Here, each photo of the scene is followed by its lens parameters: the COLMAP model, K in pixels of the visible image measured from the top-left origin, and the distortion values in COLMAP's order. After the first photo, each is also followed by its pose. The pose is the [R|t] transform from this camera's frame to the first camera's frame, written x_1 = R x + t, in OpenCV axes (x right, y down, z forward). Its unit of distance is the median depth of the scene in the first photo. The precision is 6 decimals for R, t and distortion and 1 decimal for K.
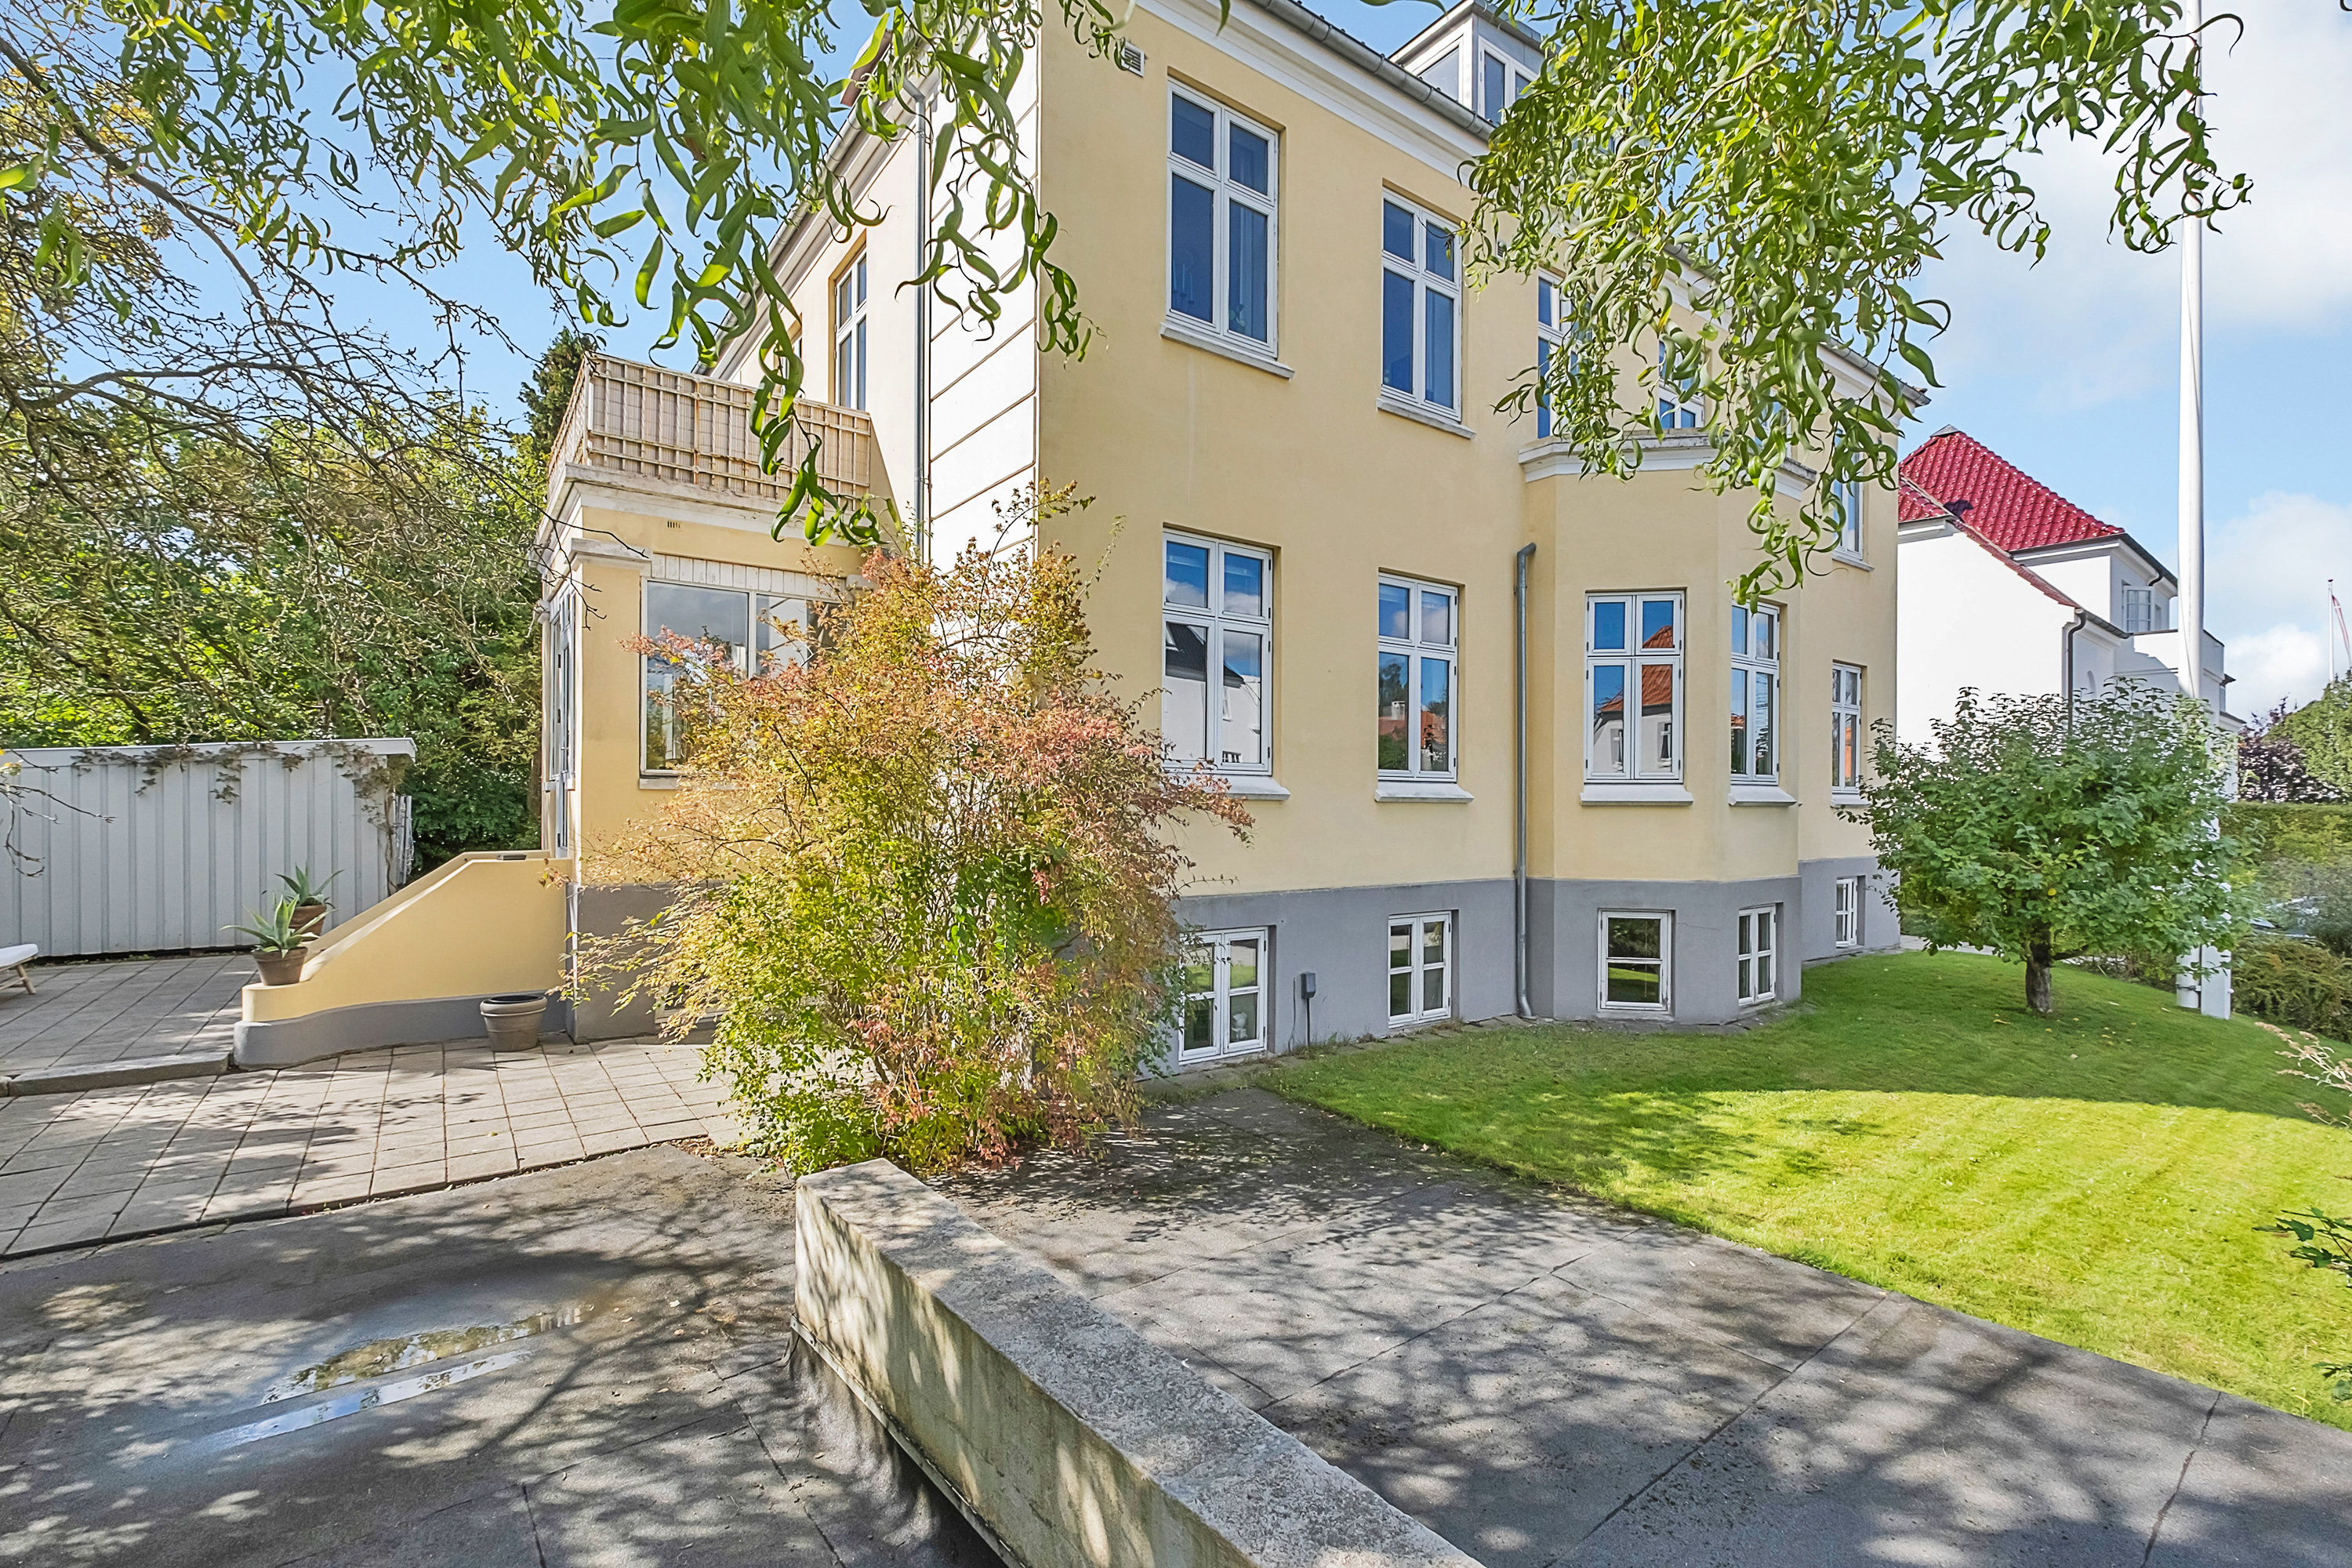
lens RADIAL K [[1061.3, 0, 1175.4], [0, 1061.3, 796.2], [0, 0, 1]] dist [-0.003373, -0.000150]
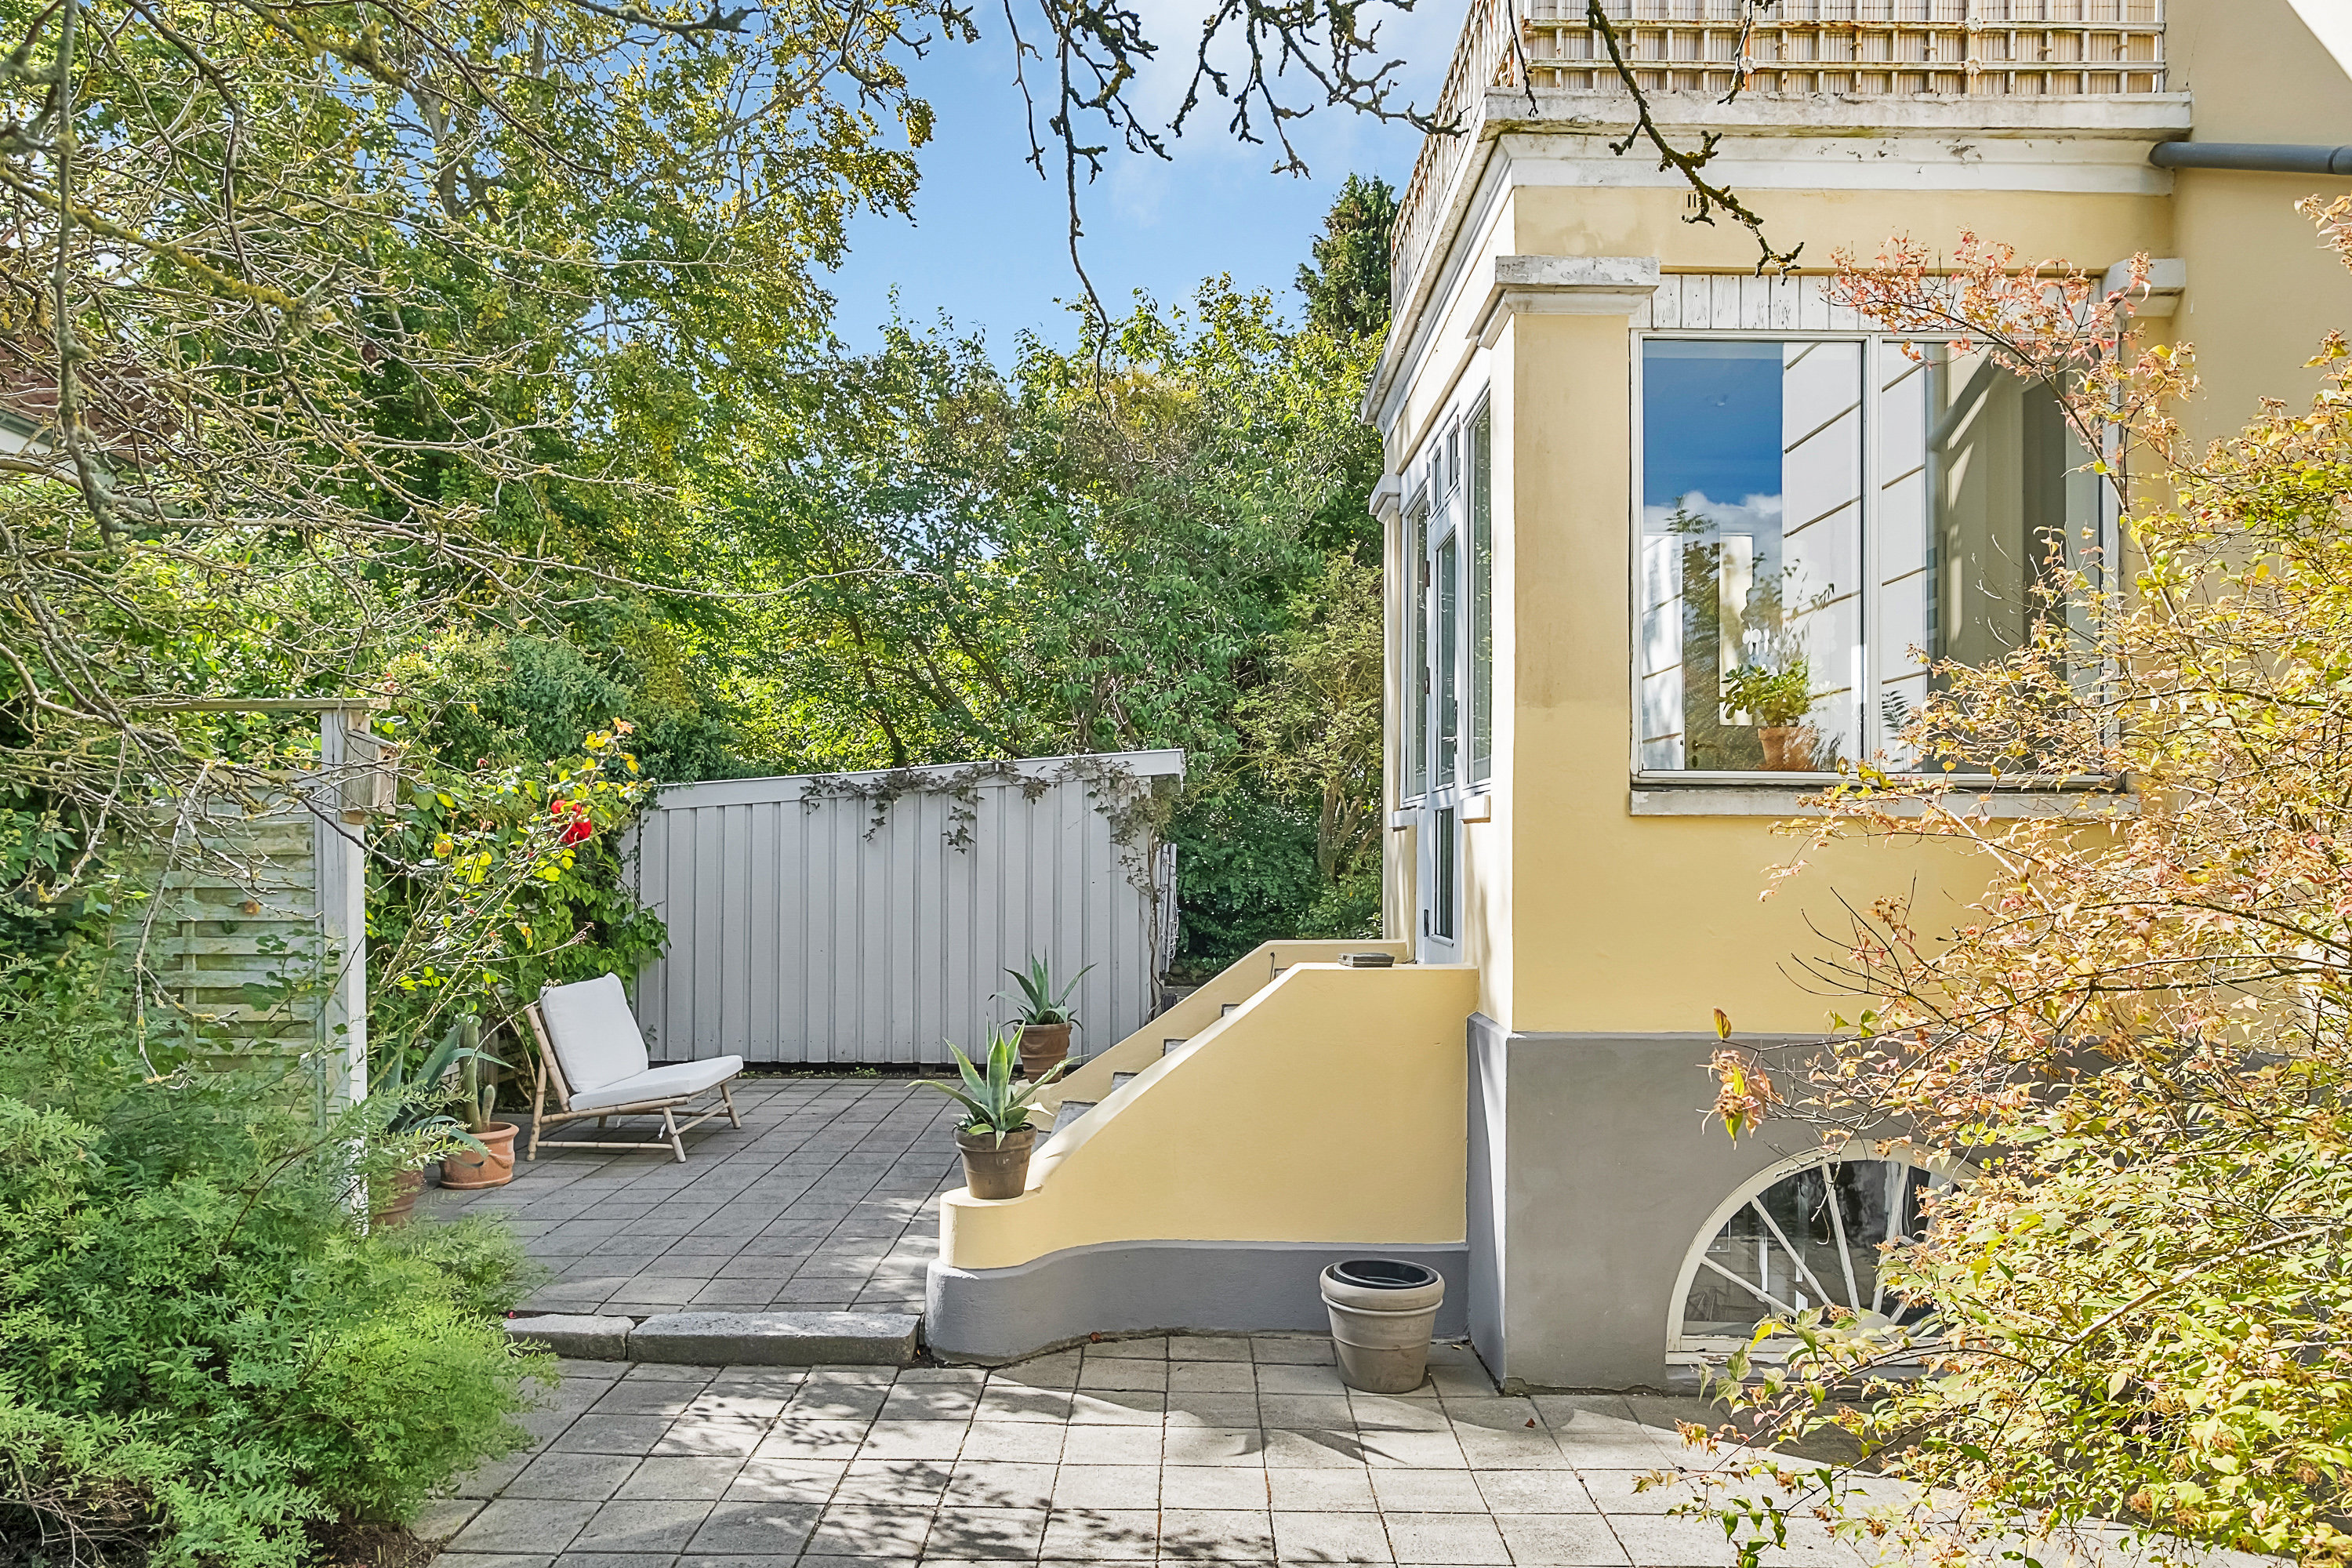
lens RADIAL K [[1479.8, 0, 1176.0], [0, 1479.8, 784.0], [0, 0, 1]] dist [0.001336, 0.000220]
pose [[0.815773, -0.026292, -0.577774, -0.239576], [0.000569, 0.999002, -0.044657, 0.005565], [0.578372, 0.036101, 0.814974, 0.311704]]
